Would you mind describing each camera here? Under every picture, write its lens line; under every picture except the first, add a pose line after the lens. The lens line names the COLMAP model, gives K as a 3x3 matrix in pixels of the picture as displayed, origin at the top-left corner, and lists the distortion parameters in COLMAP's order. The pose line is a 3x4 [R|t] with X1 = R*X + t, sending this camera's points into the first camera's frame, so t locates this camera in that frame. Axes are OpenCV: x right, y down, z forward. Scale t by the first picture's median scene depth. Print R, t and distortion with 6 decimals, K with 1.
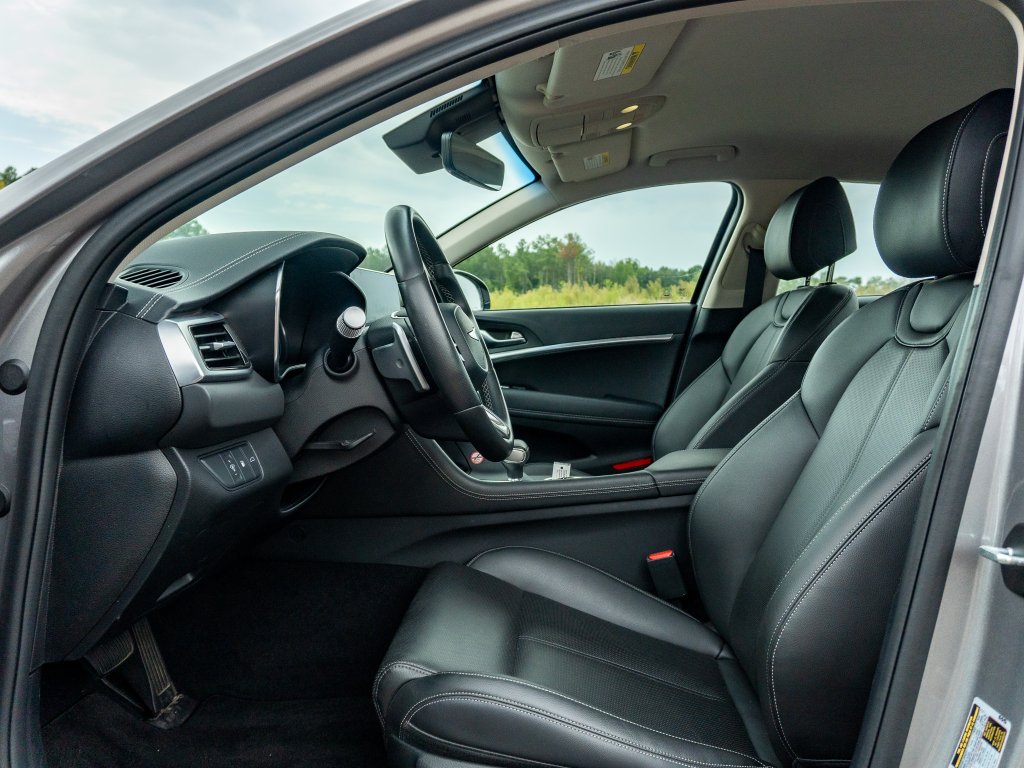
lens RADIAL K [[773.5, 0, 530.9], [0, 773.5, 400.3], [0, 0, 1]] dist [-0.020856, 0.001660]
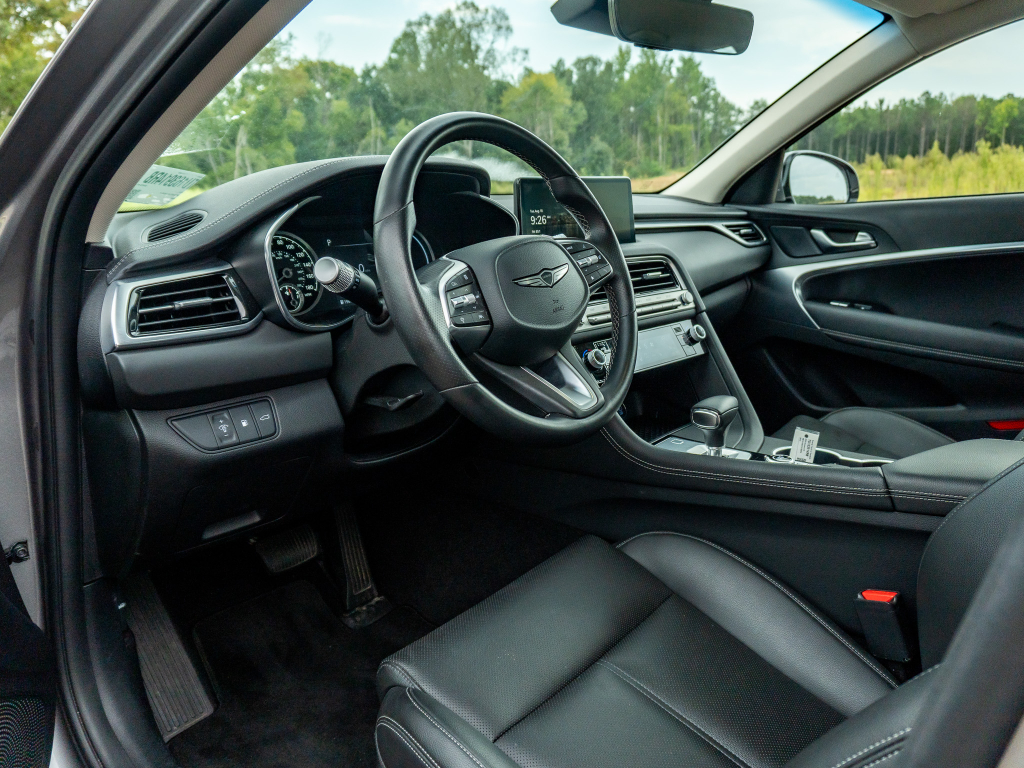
lens RADIAL K [[773.5, 0, 551.0], [0, 773.5, 396.8], [0, 0, 1]] dist [-0.020856, 0.001660]
pose [[0.798039, 0.127439, -0.588976, 0.331629], [-0.028598, 0.984290, 0.174225, -0.086507], [0.601926, -0.122195, 0.789147, 0.325114]]
